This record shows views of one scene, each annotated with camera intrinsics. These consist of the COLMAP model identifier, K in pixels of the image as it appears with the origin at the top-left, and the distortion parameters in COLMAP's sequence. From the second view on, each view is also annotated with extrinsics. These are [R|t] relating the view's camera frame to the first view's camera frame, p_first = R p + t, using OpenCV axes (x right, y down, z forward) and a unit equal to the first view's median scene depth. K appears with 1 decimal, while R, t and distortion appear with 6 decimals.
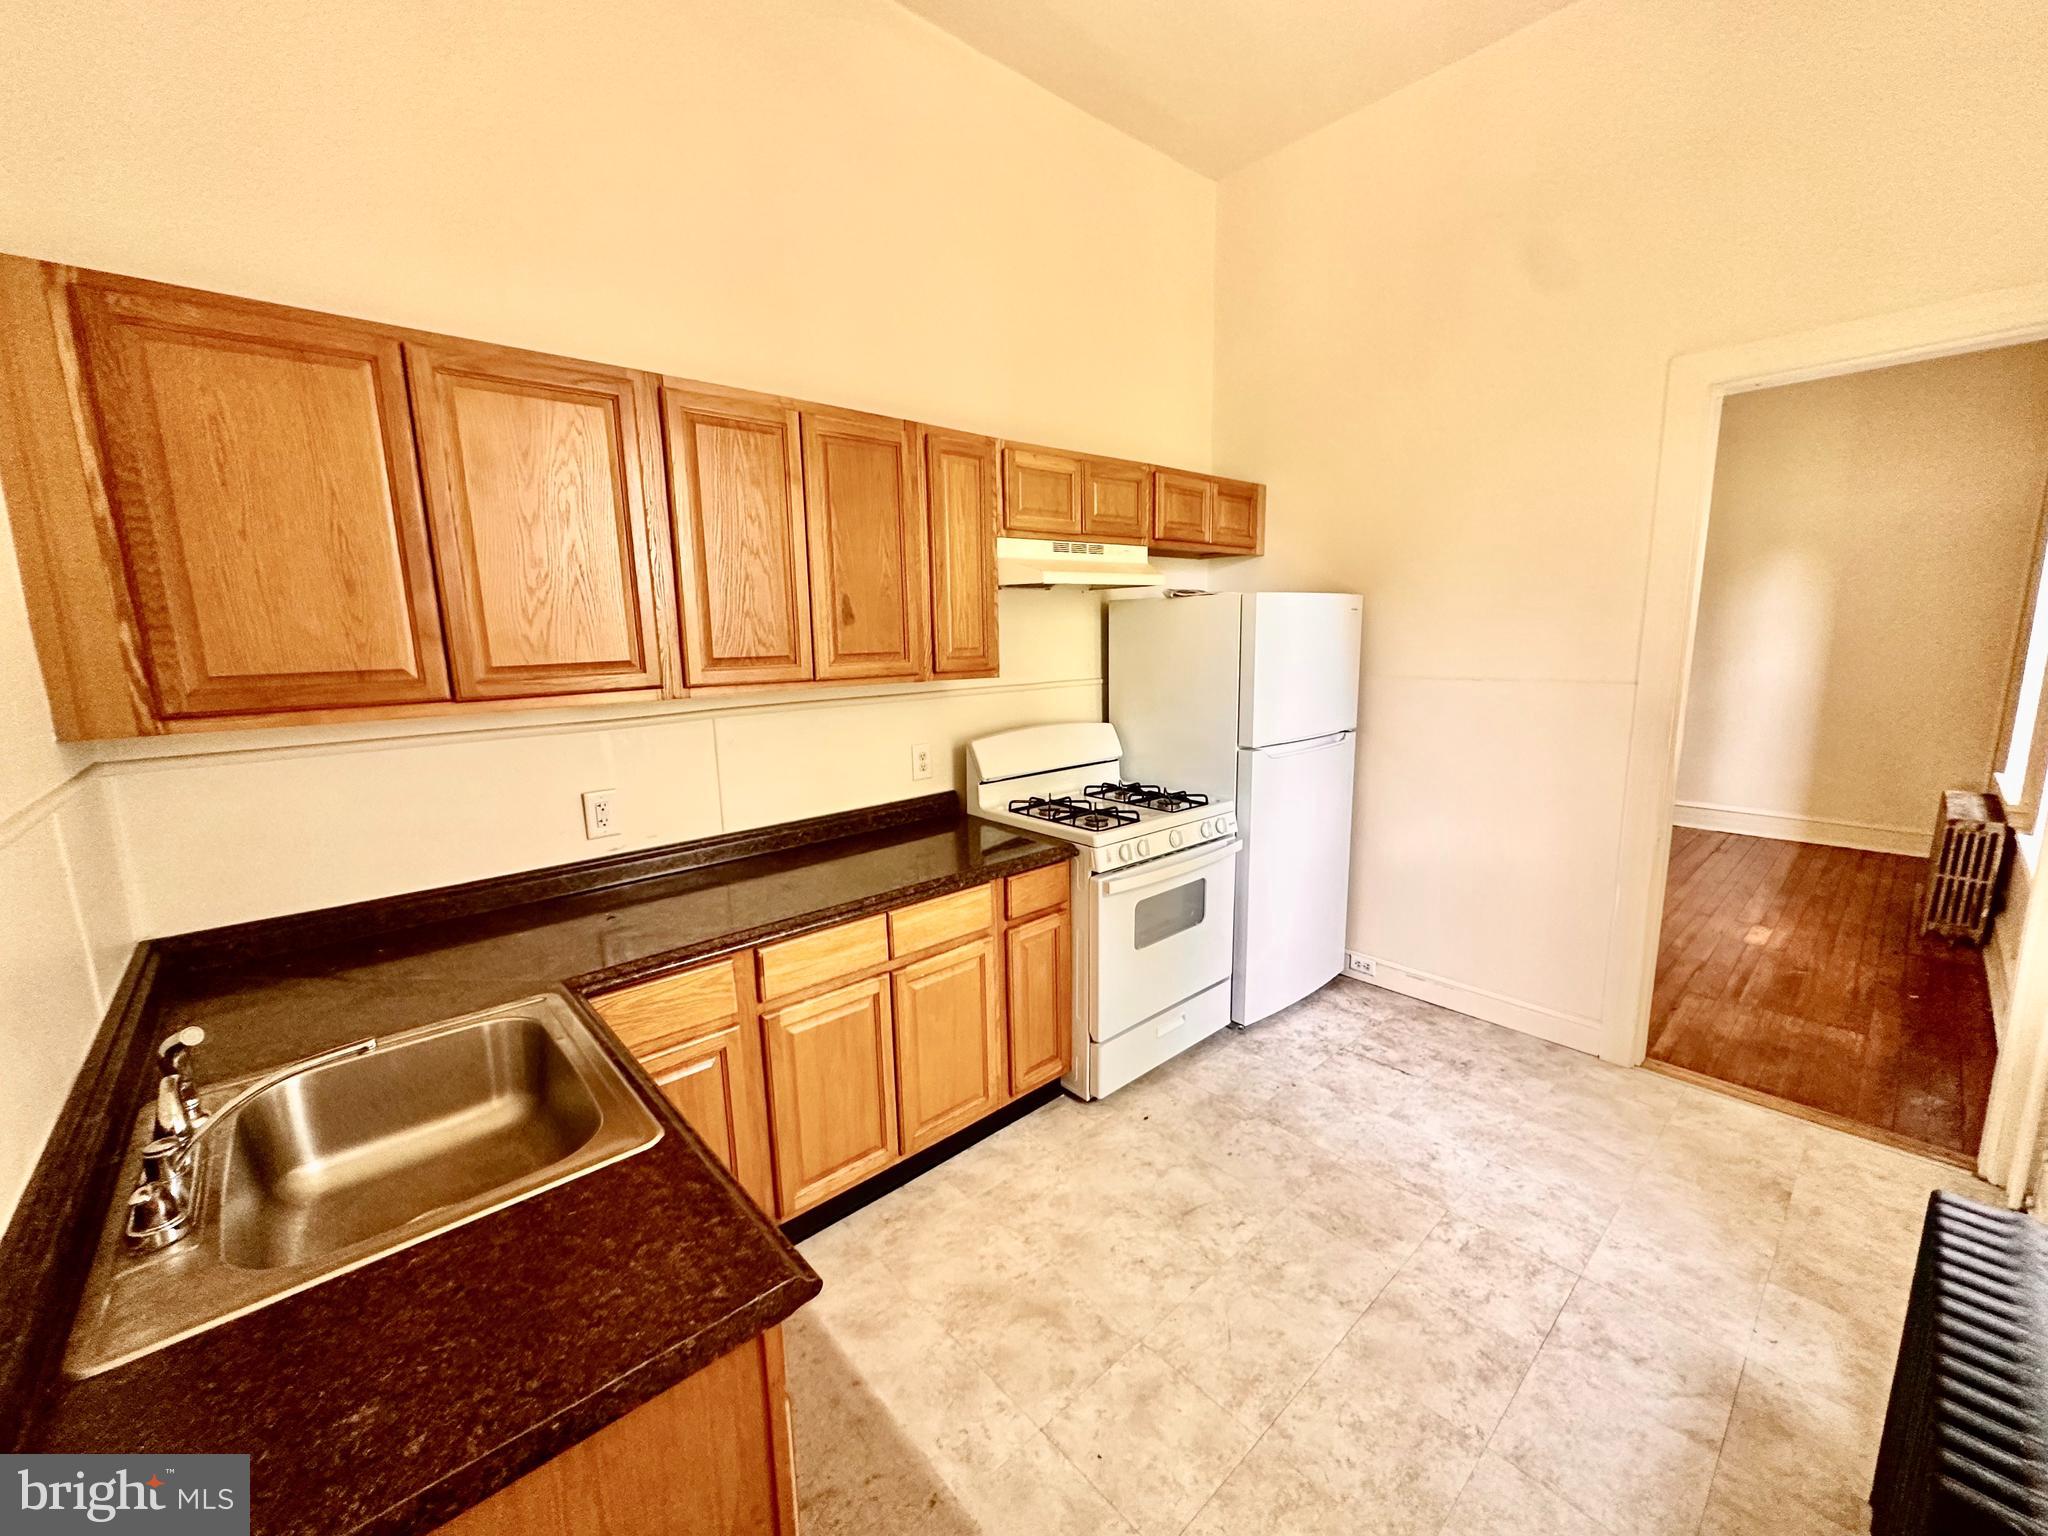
lens RADIAL K [[833.2, 0, 1024.0], [0, 833.2, 768.0], [0, 0, 1]] dist [-0.001420, 0.000017]
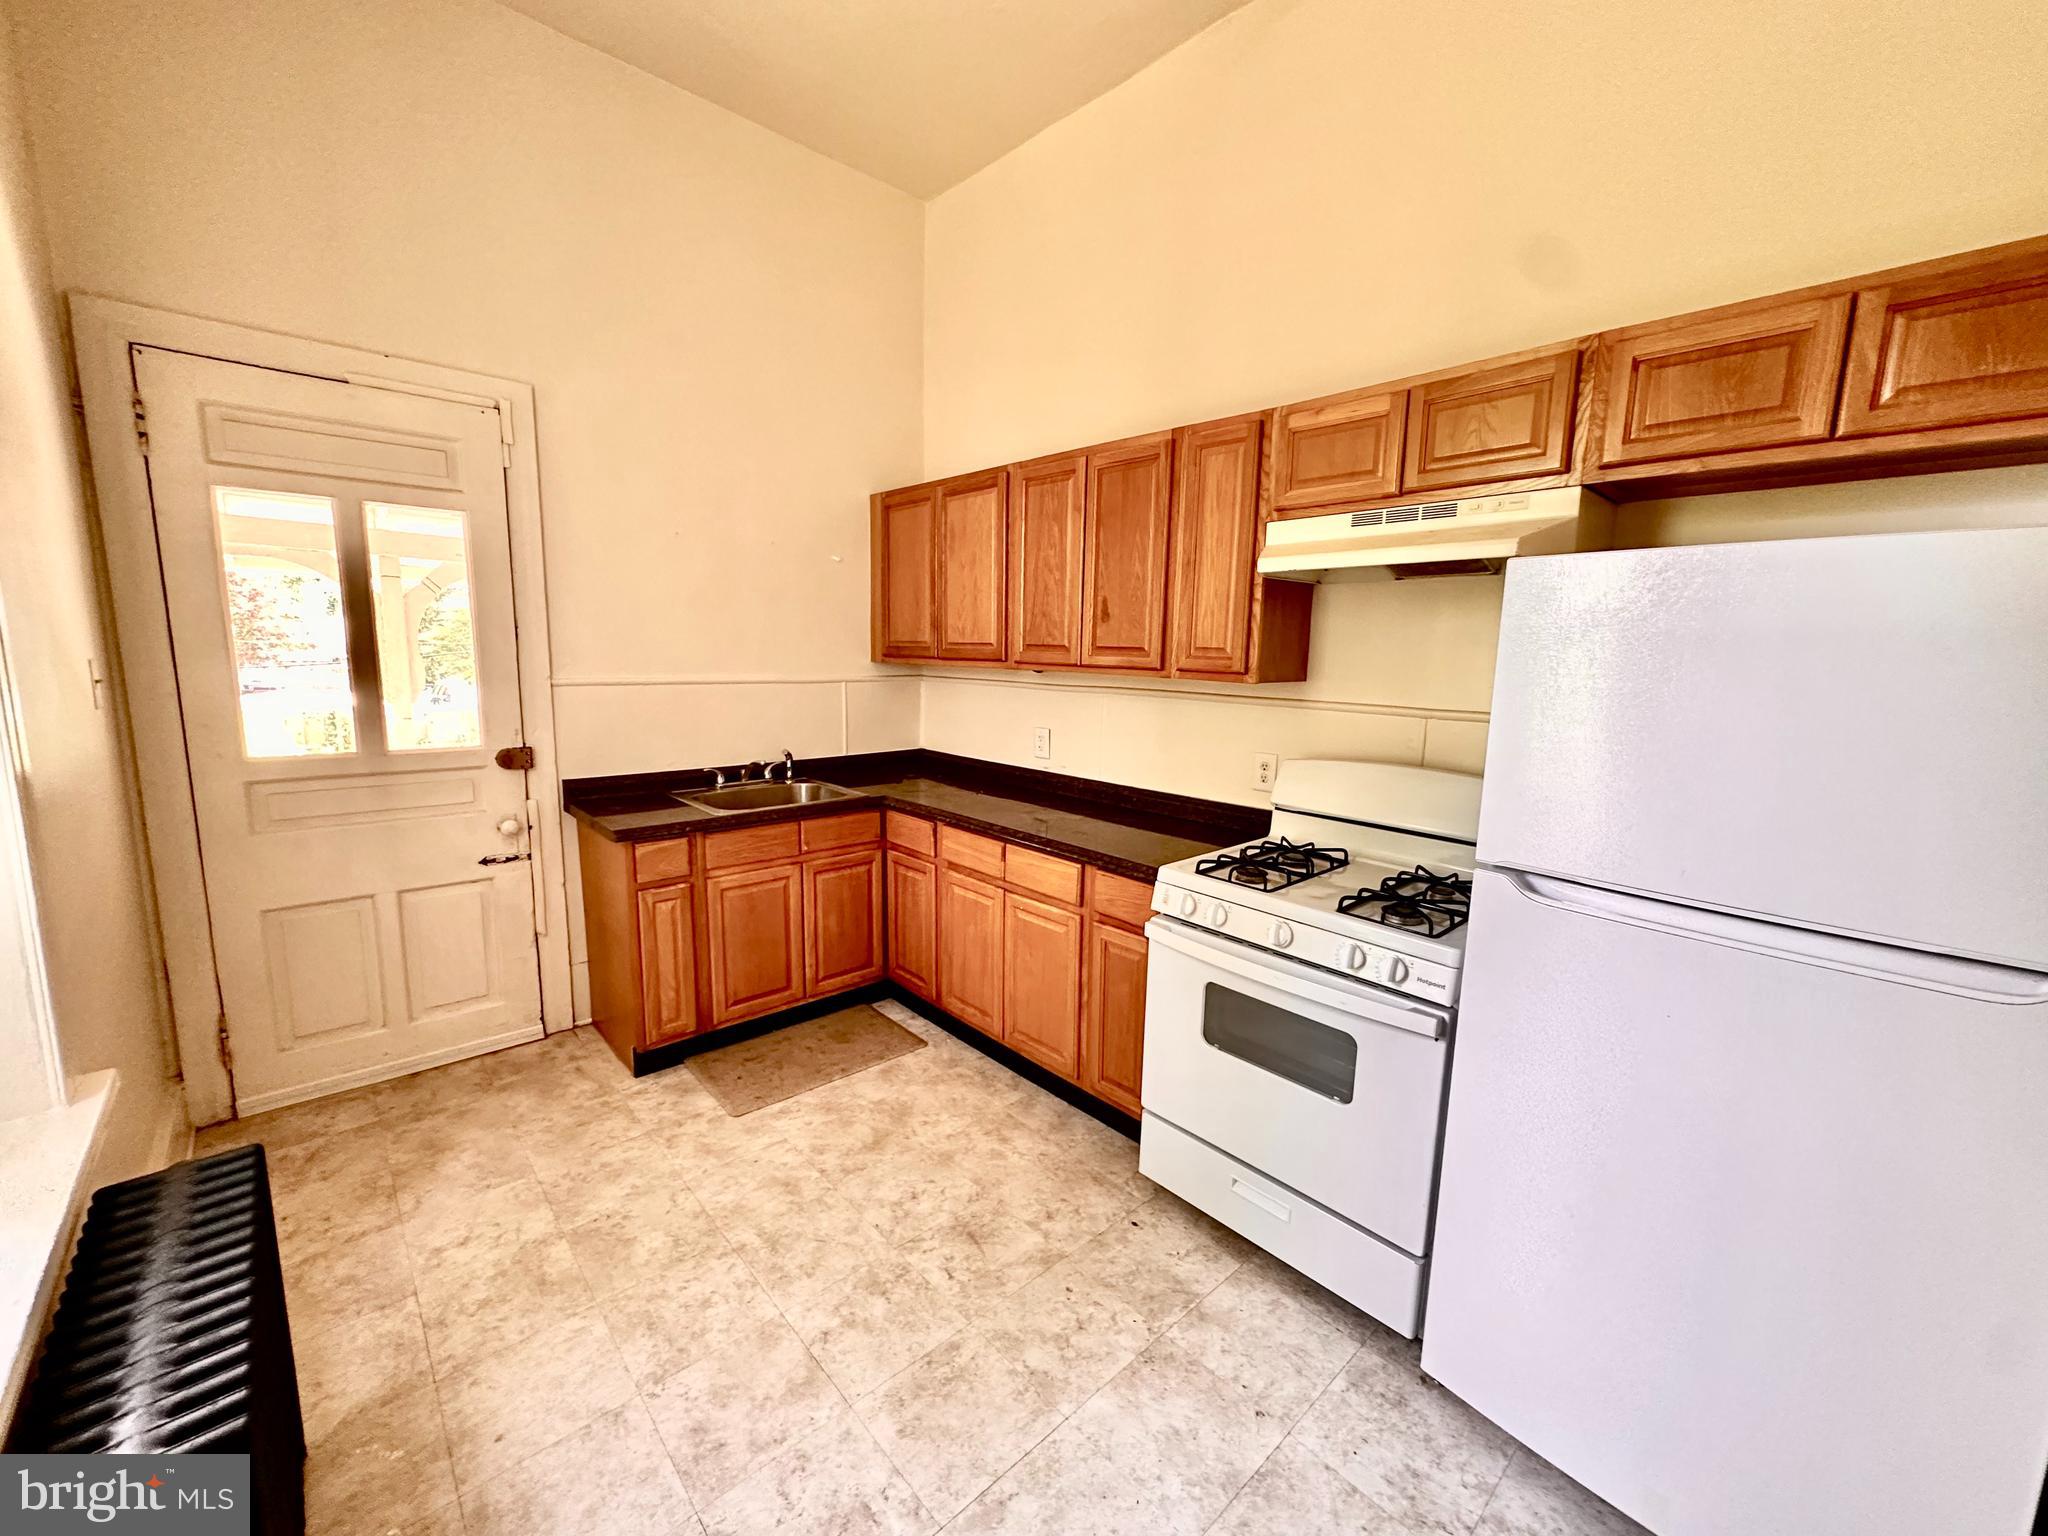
lens RADIAL K [[833.2, 0, 1024.0], [0, 833.2, 768.0], [0, 0, 1]] dist [-0.001420, 0.000017]
pose [[-0.017899, 0.167897, -0.985642, 1.013686], [-0.184682, 0.968282, 0.168293, -0.151038], [0.982635, 0.185043, 0.013676, 0.919448]]
